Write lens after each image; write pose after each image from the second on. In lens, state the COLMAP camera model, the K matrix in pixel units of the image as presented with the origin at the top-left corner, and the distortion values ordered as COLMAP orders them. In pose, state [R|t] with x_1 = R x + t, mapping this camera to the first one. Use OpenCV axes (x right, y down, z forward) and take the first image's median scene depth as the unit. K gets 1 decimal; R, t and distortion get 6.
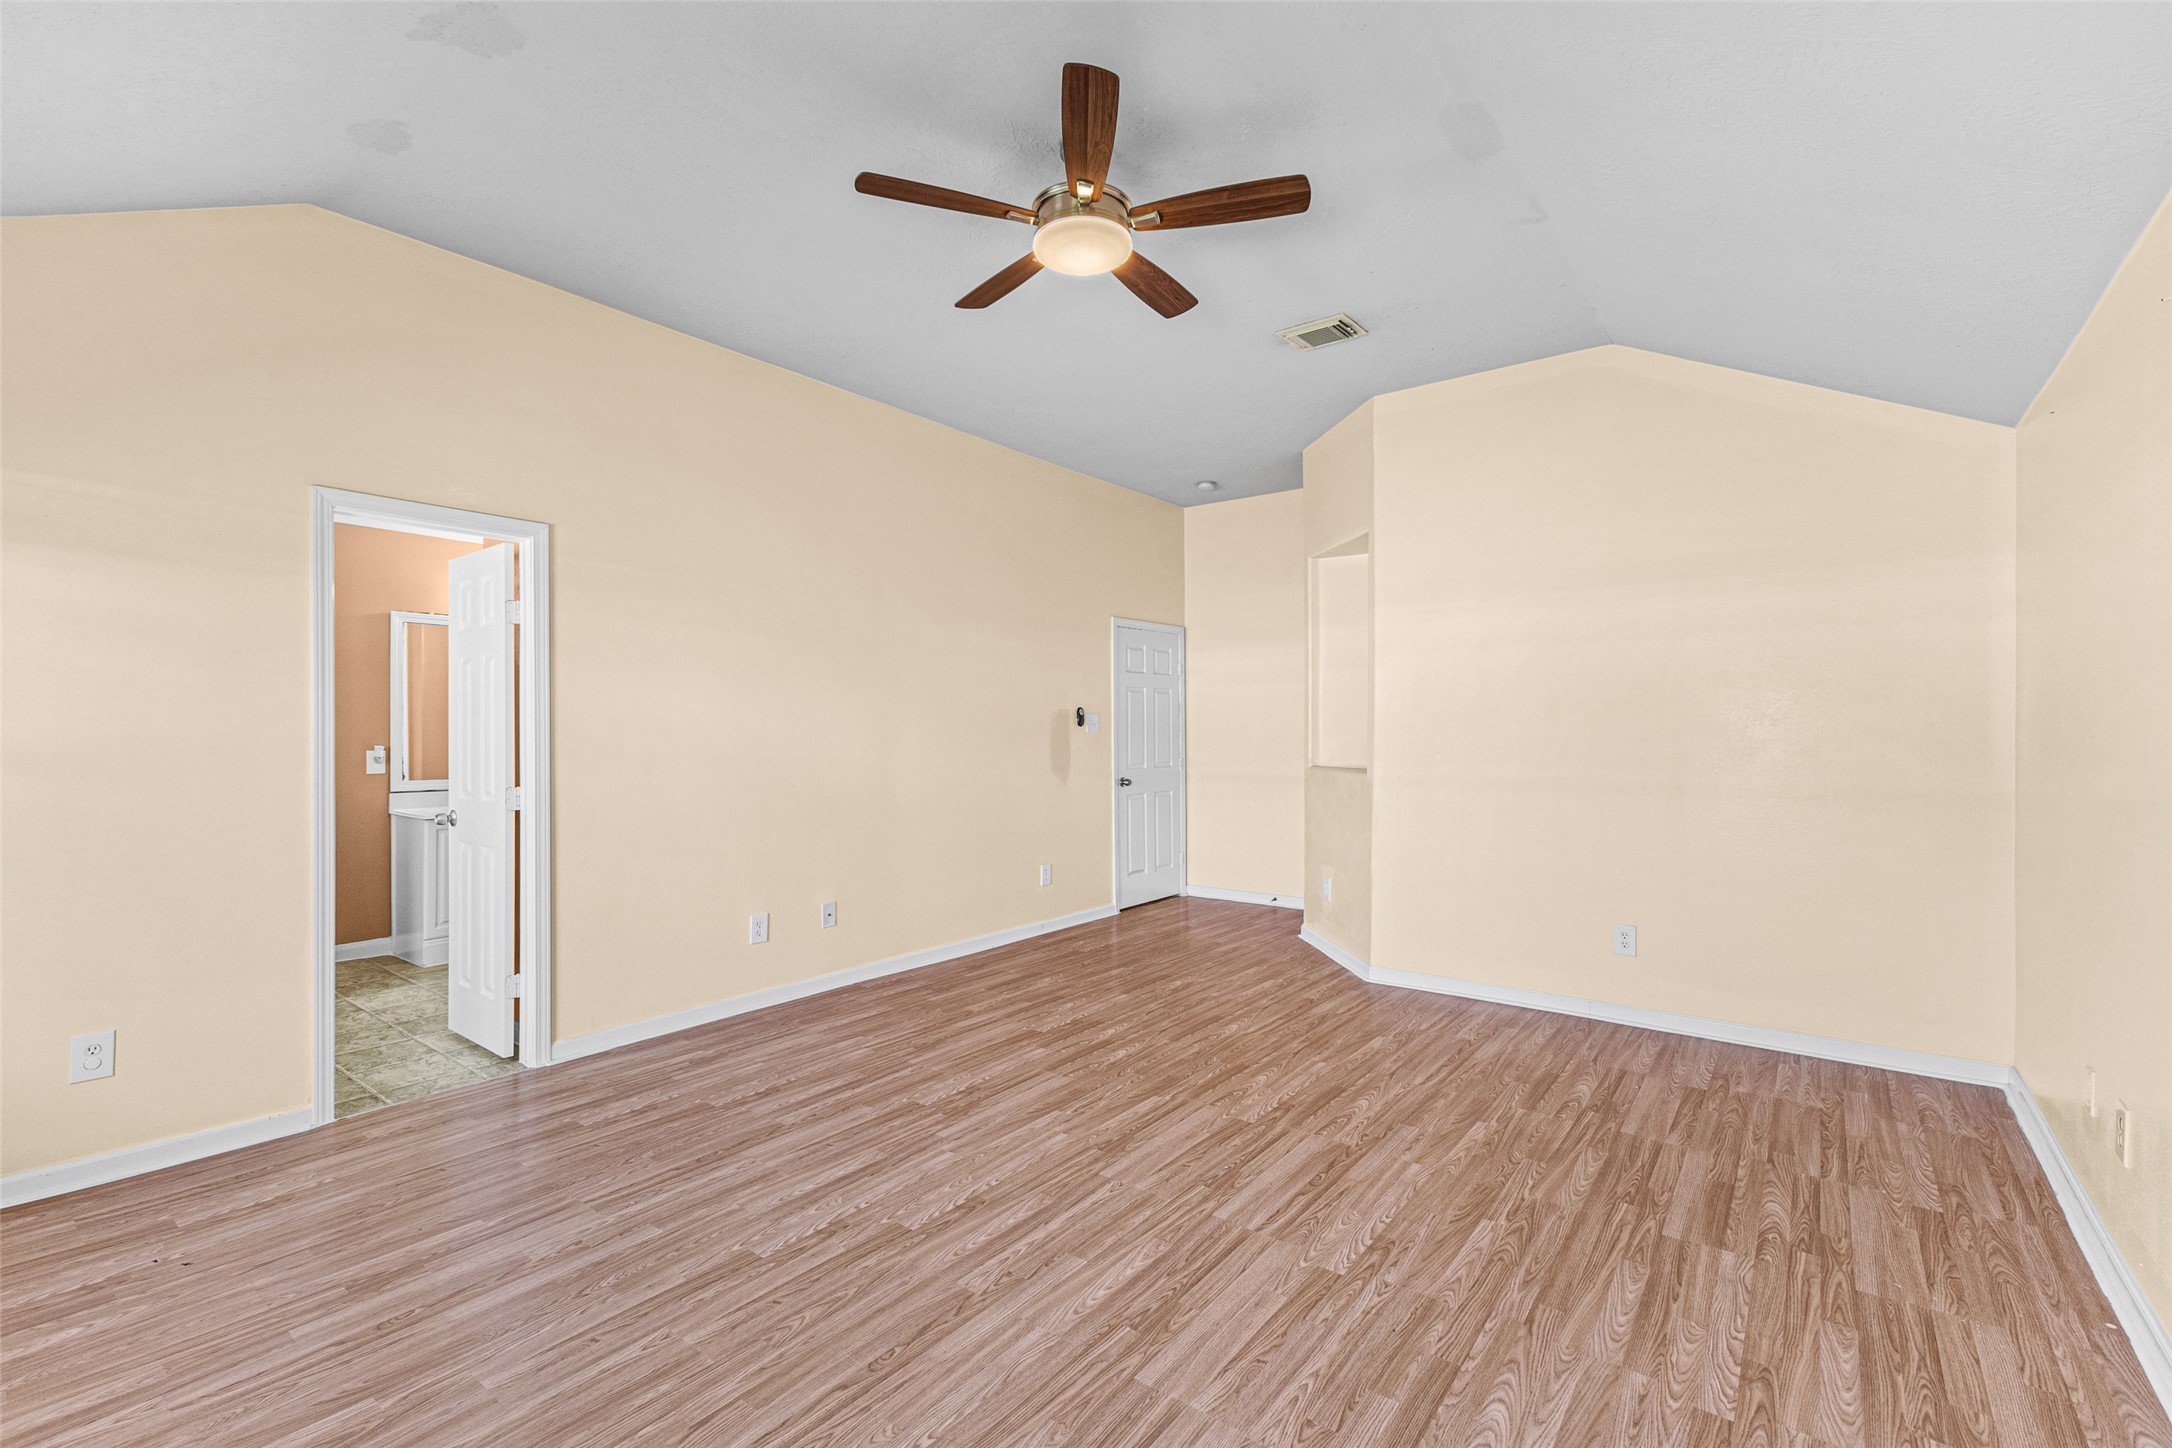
lens RADIAL K [[942.2, 0, 1089.9], [0, 942.2, 730.0], [0, 0, 1]] dist [0.002427, 0.000197]
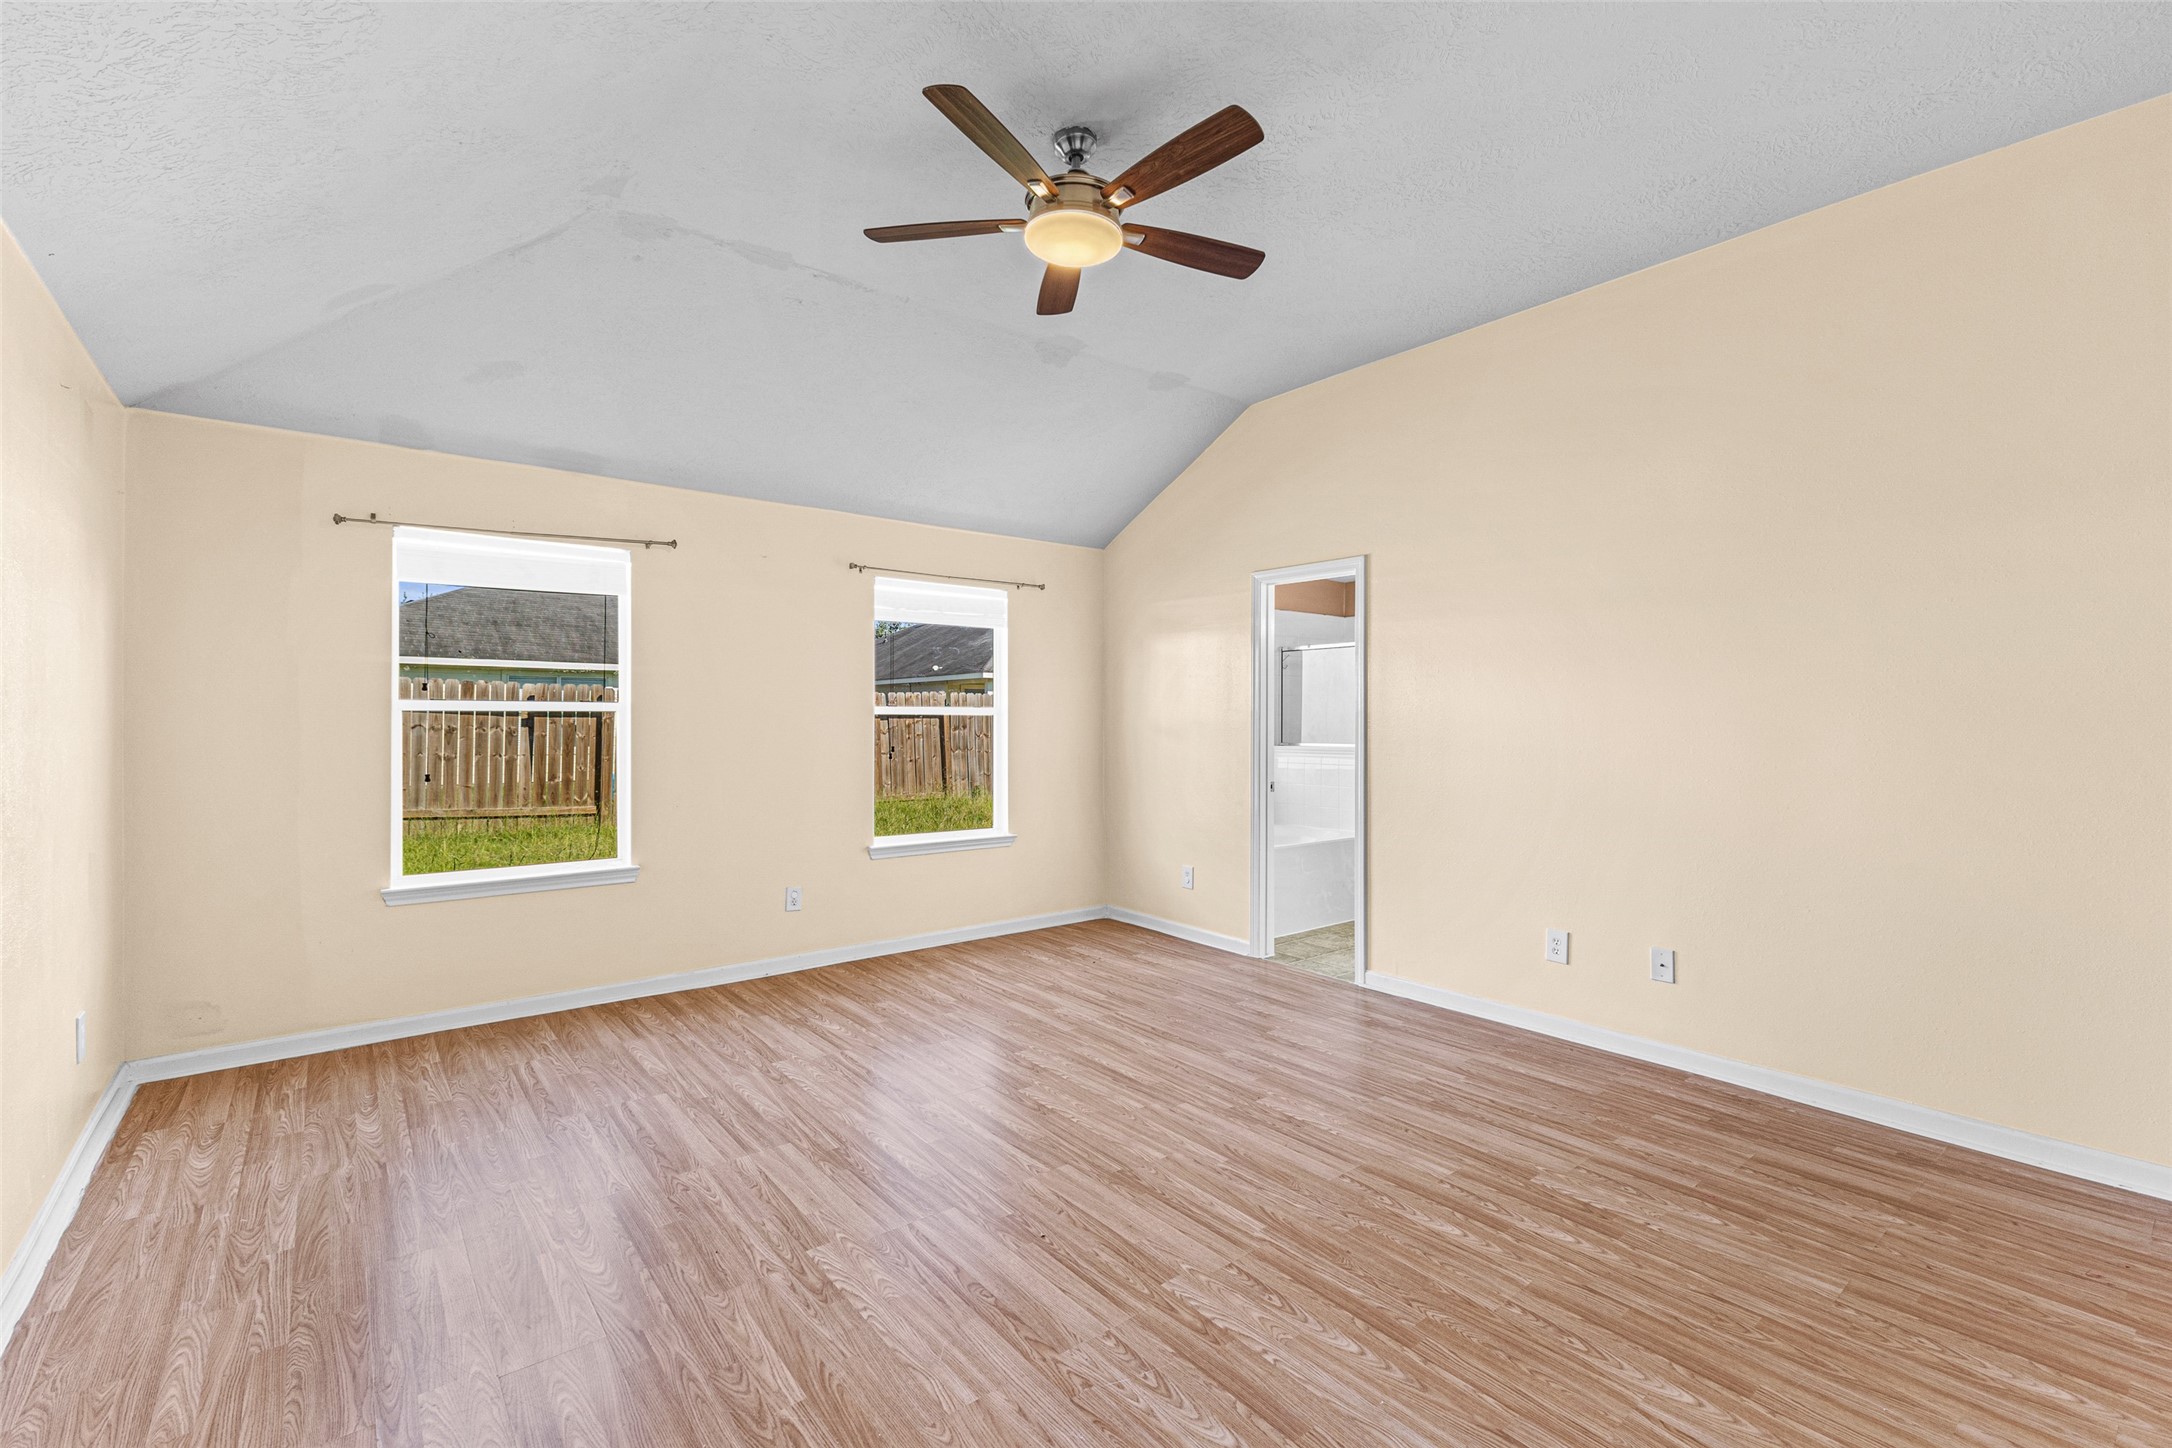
lens RADIAL K [[958.3, 0, 1105.4], [0, 958.3, 725.0], [0, 0, 1]] dist [0.003006, -0.000246]
pose [[-0.232038, 0.007375, -0.972679, 0.825370], [-0.004858, 0.999950, 0.008740, -0.001665], [0.972694, 0.006753, -0.231991, 1.068620]]
